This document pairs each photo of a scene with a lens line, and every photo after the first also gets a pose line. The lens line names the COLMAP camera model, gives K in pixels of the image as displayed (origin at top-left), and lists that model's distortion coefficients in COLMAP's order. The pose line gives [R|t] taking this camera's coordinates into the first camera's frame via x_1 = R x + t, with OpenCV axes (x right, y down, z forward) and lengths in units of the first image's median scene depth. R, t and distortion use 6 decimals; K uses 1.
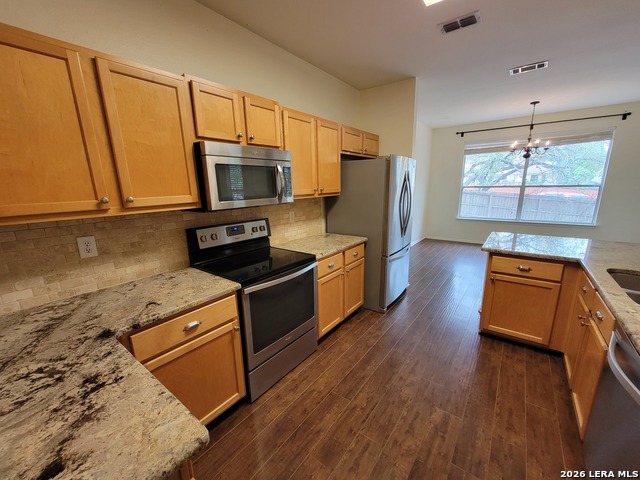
lens RADIAL K [[260.2, 0, 319.6], [0, 260.2, 242.0], [0, 0, 1]] dist [-0.000340, 0.000471]
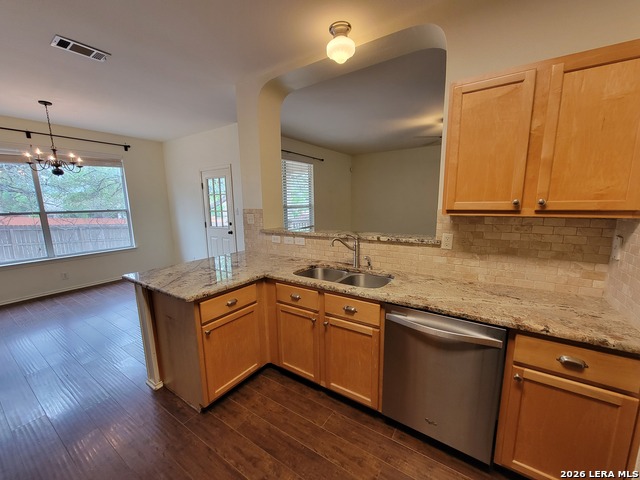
lens RADIAL K [[260.2, 0, 319.9], [0, 260.2, 244.7], [0, 0, 1]] dist [-0.000340, 0.000471]
pose [[-0.057620, -0.149263, 0.987117, -0.019084], [0.240577, 0.957546, 0.158835, -0.068174], [-0.968918, 0.246630, -0.019265, 0.325722]]
